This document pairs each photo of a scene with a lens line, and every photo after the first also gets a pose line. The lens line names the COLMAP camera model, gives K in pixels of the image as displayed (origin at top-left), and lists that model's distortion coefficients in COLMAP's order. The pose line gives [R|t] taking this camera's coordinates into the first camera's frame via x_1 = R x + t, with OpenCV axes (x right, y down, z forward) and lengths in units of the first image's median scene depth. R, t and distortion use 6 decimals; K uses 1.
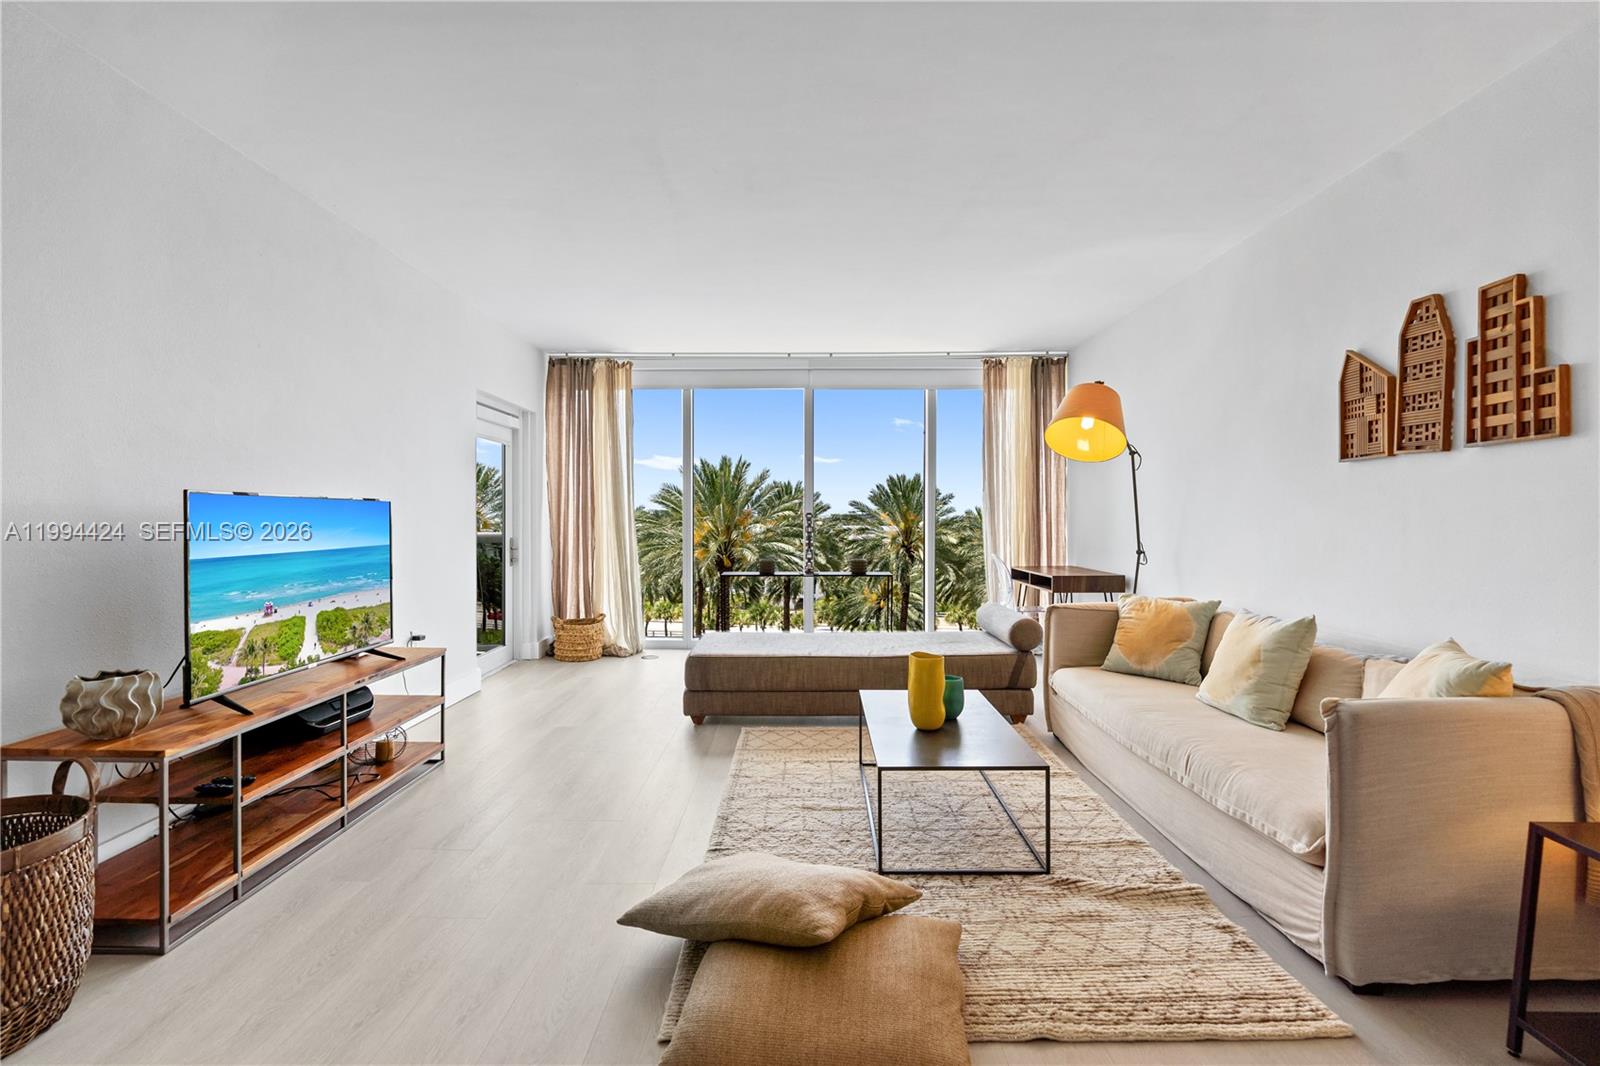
lens RADIAL K [[725.5, 0, 793.6], [0, 725.5, 526.6], [0, 0, 1]] dist [-0.008189, 0.003341]
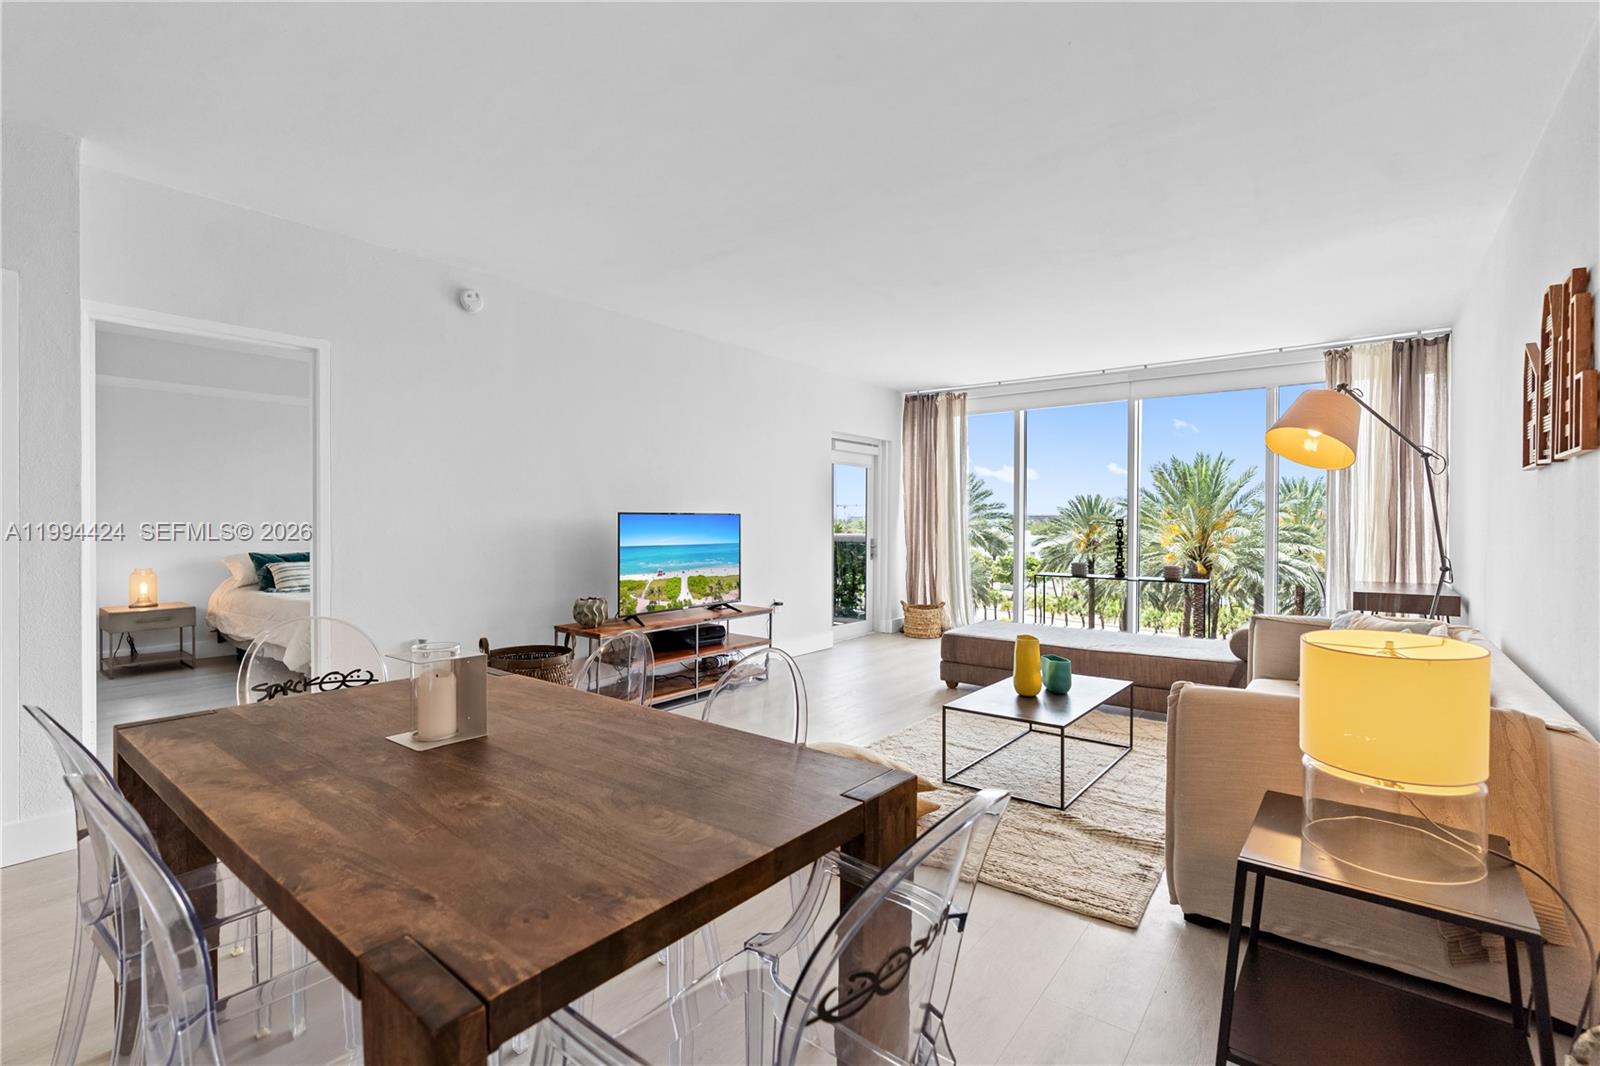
lens RADIAL K [[725.5, 0, 802.4], [0, 725.5, 524.9], [0, 0, 1]] dist [-0.008189, 0.003341]
pose [[0.795424, 0.008069, -0.606000, 0.427982], [-0.010079, 0.999949, 0.000085, -0.010296], [0.605969, 0.006041, 0.795465, -0.166508]]
